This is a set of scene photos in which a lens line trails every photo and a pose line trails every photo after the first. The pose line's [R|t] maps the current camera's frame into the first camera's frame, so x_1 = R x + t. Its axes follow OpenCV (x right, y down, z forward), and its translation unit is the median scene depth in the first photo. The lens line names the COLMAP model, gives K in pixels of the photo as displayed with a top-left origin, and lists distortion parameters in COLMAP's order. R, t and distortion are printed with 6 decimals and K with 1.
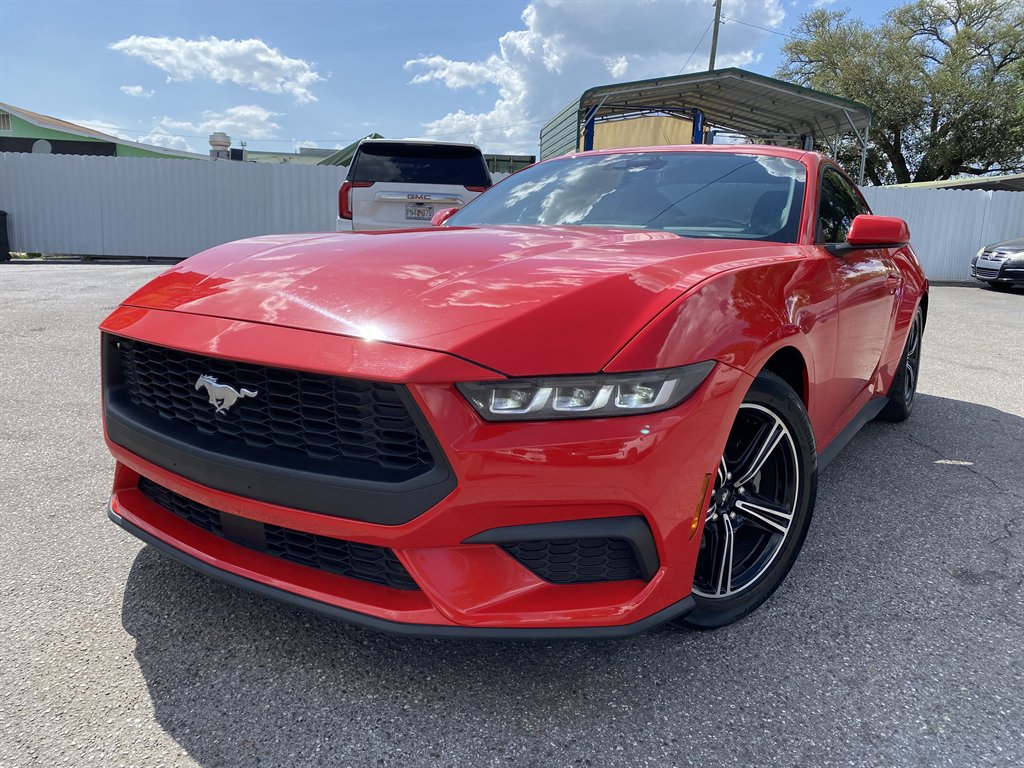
lens RADIAL K [[784.5, 0, 506.7], [0, 784.5, 382.3], [0, 0, 1]] dist [0.031163, -0.028407]
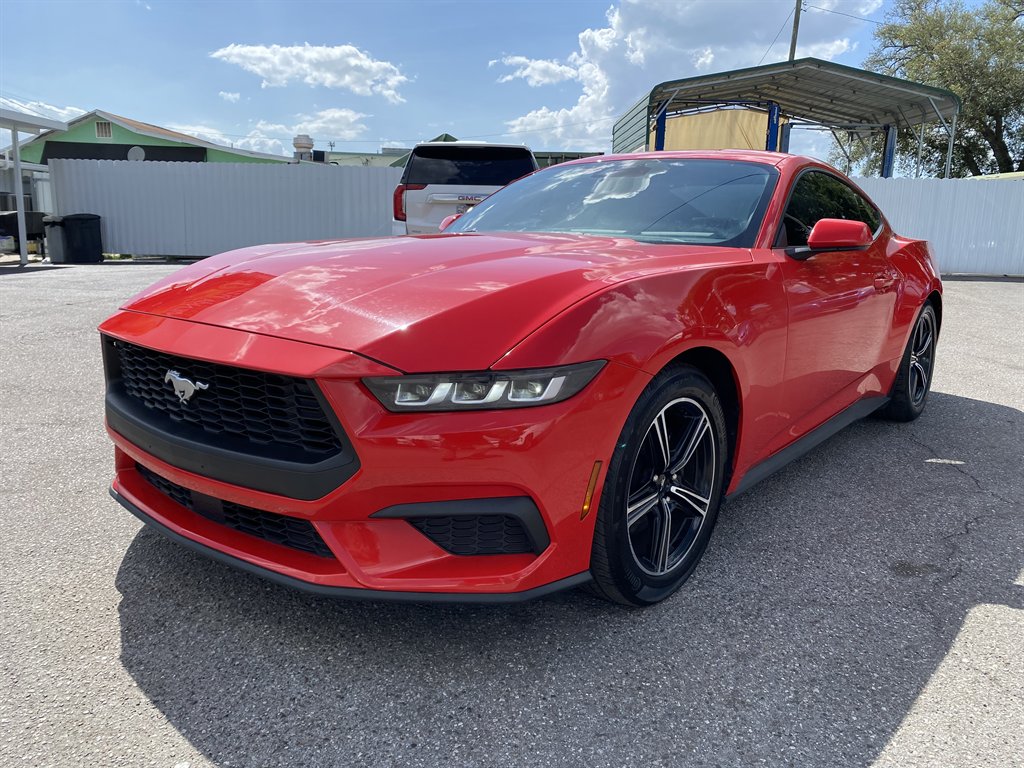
lens RADIAL K [[784.5, 0, 513.3], [0, 784.5, 387.5], [0, 0, 1]] dist [0.031163, -0.028407]
pose [[0.994831, 0.008338, -0.101204, 0.223000], [-0.007247, 0.999912, 0.011139, -0.000137], [0.101288, -0.010348, 0.994803, -0.104033]]
